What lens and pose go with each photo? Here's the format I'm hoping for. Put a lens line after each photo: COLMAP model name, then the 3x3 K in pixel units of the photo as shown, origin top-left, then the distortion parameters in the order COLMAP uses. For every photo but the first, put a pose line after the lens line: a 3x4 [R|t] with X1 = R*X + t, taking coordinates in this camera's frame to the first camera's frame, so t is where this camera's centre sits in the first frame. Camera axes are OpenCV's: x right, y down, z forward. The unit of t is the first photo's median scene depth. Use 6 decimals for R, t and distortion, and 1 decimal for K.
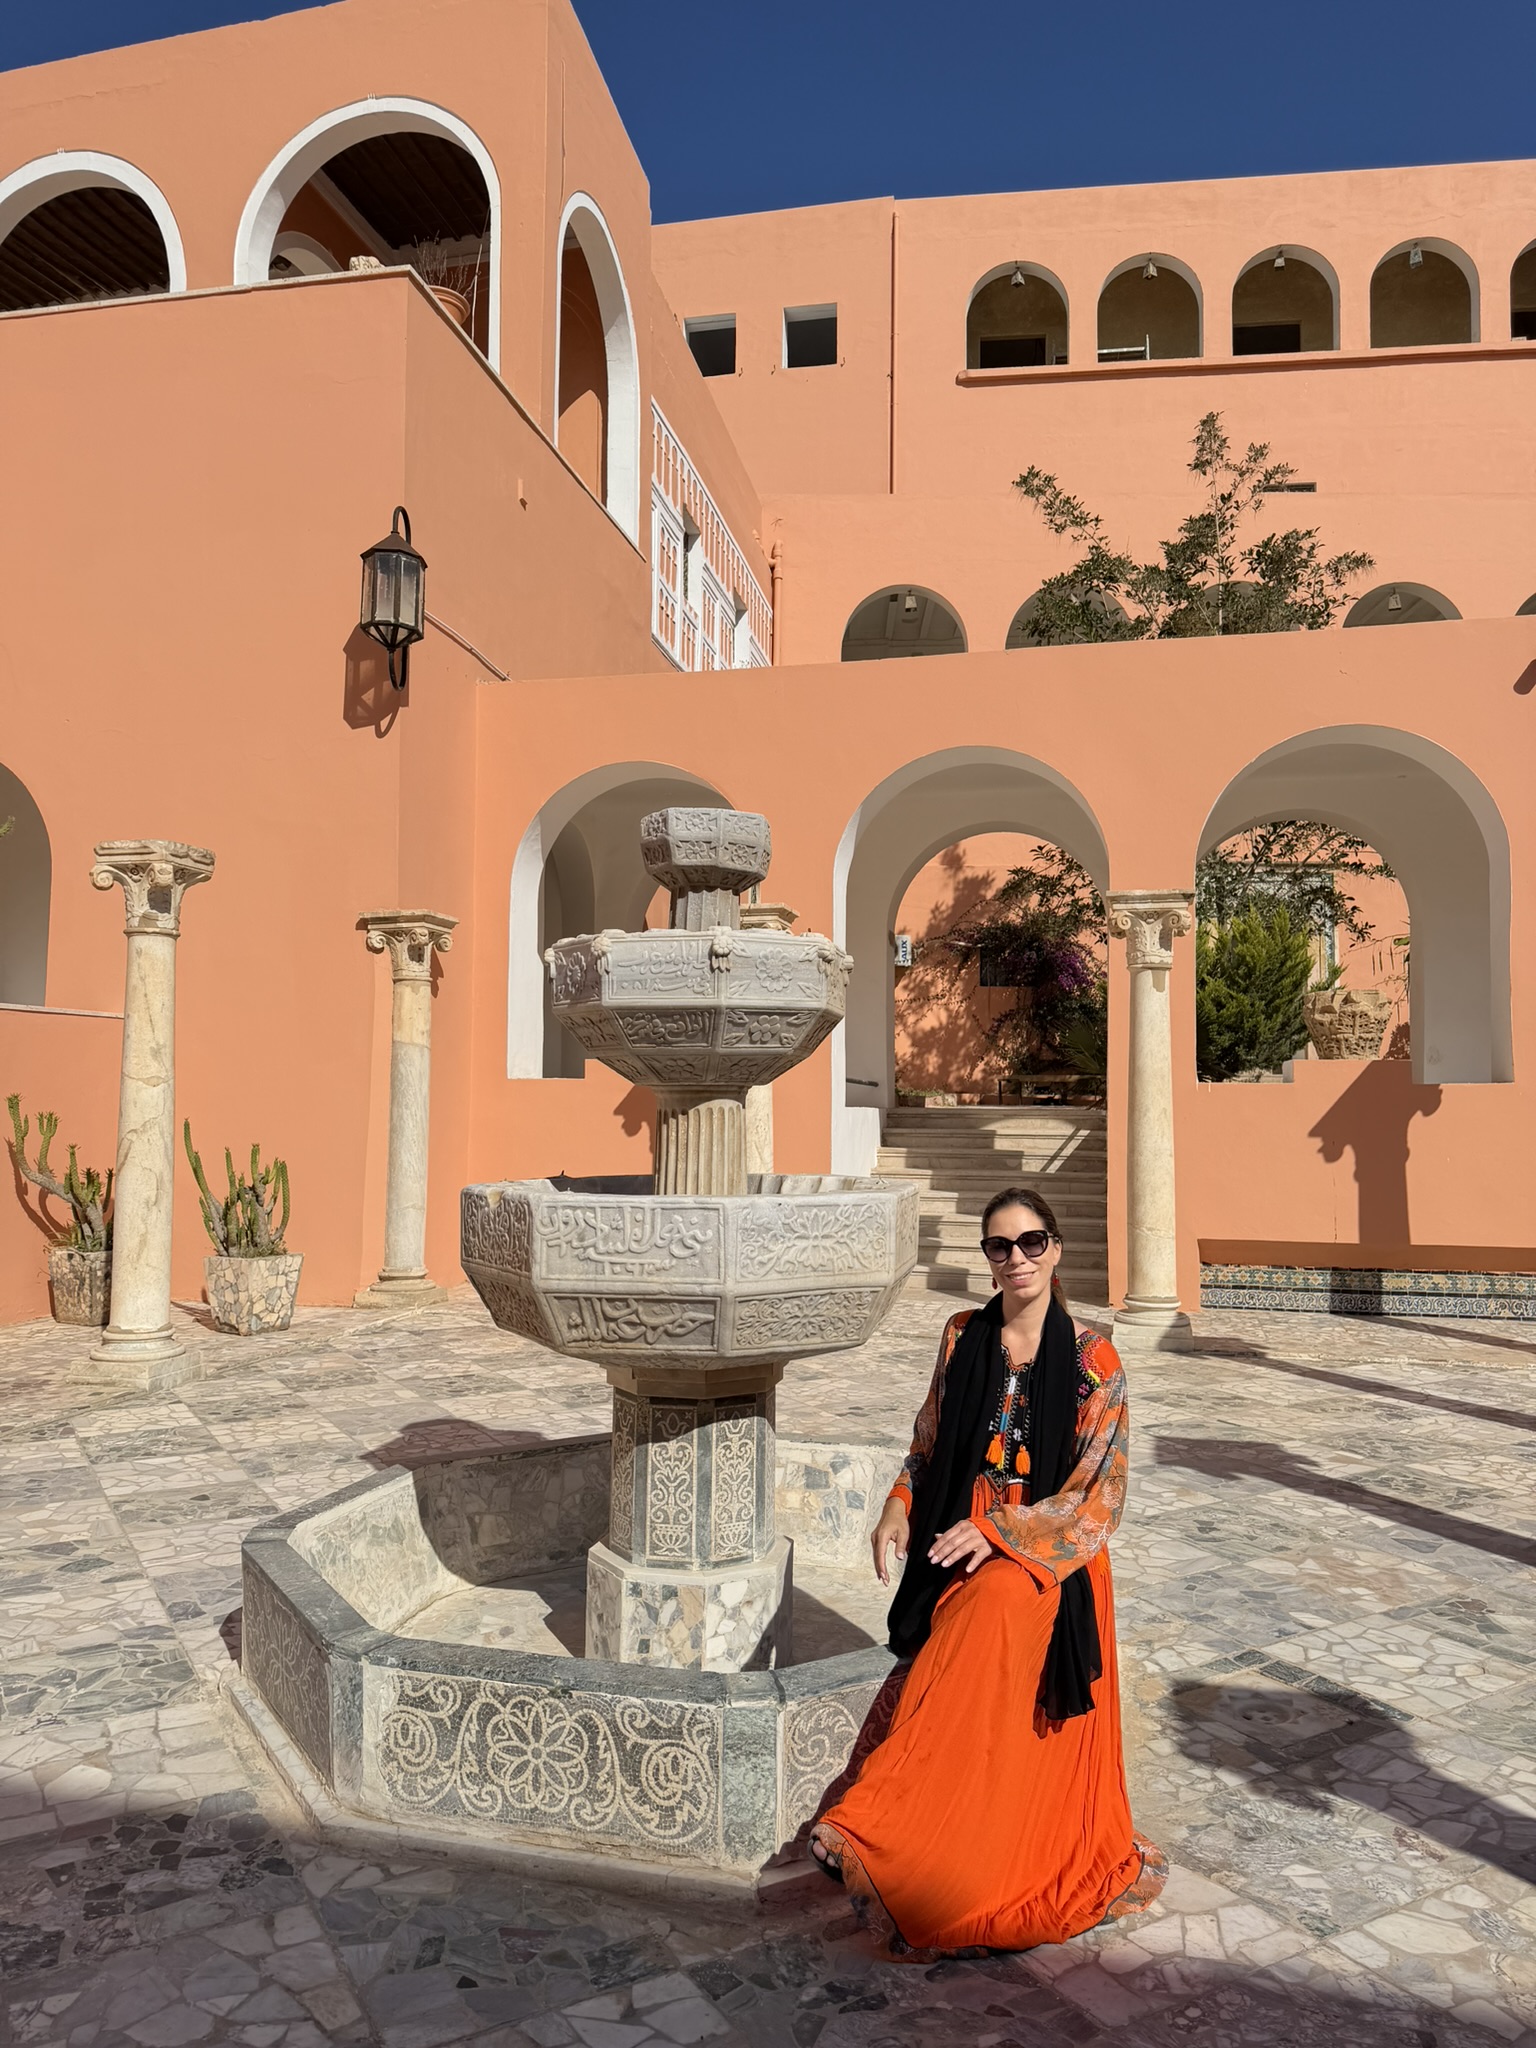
lens RADIAL K [[1432.0, 0, 771.6], [0, 1432.0, 1016.2], [0, 0, 1]] dist [-0.008121, -0.005343]
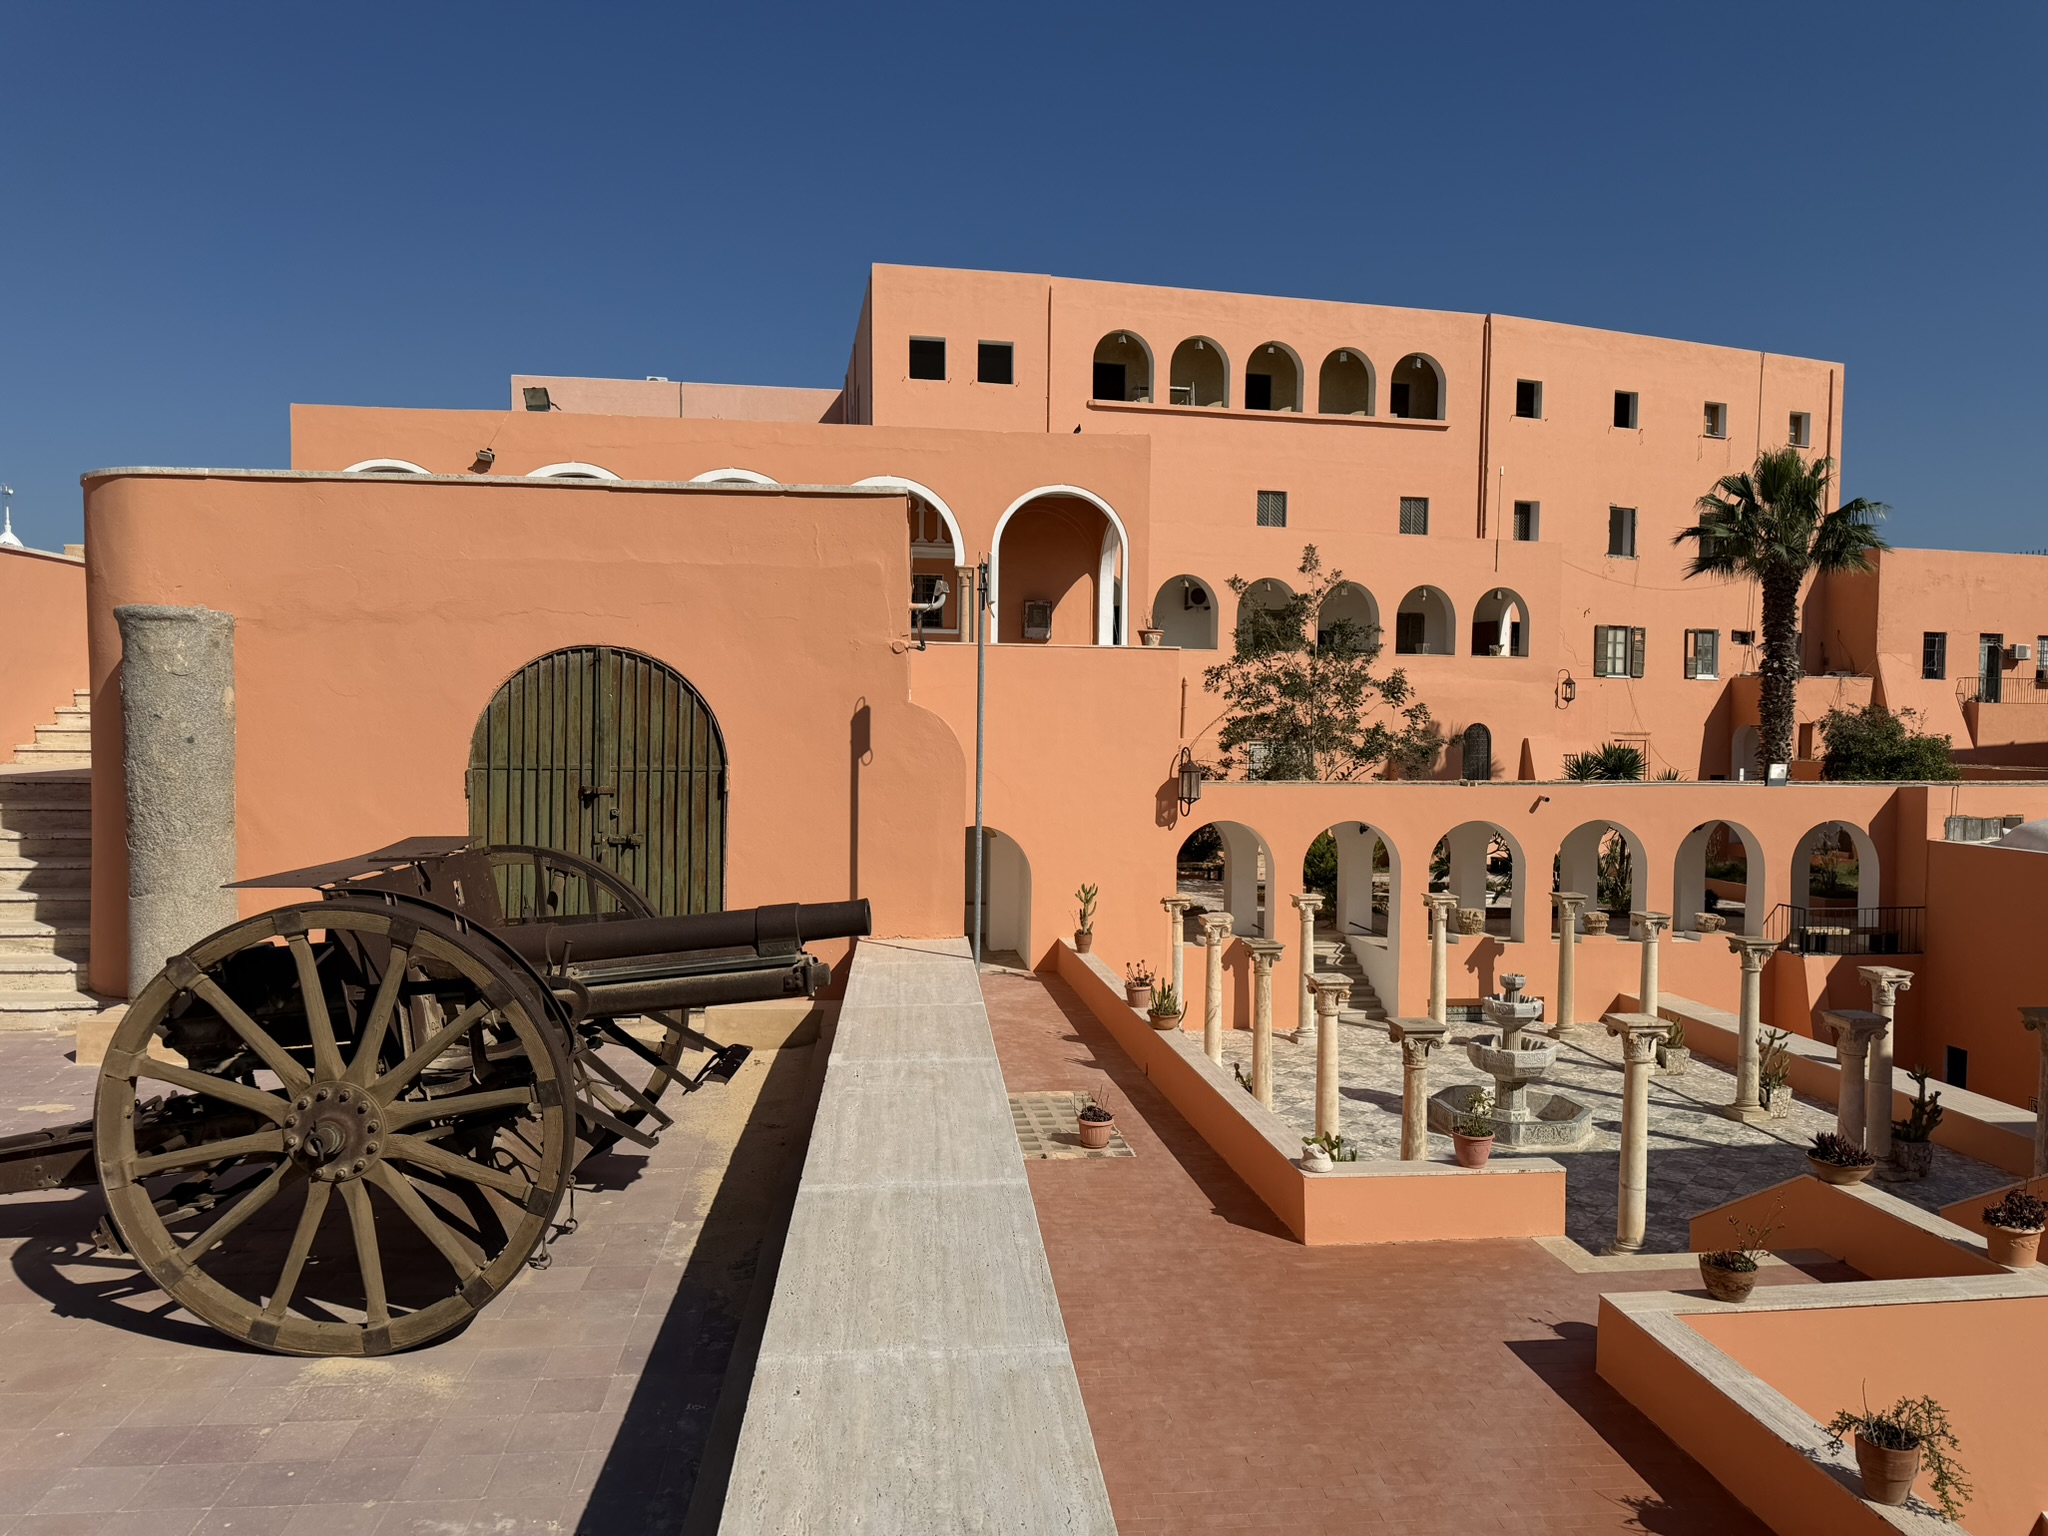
lens RADIAL K [[1432.0, 0, 1020.7], [0, 1432.0, 766.6], [0, 0, 1]] dist [-0.008121, -0.005343]
pose [[0.928481, -0.010074, 0.371243, -0.529062], [-0.024707, 0.995742, 0.088811, -0.189506], [-0.370556, -0.091631, 0.924279, -0.462089]]
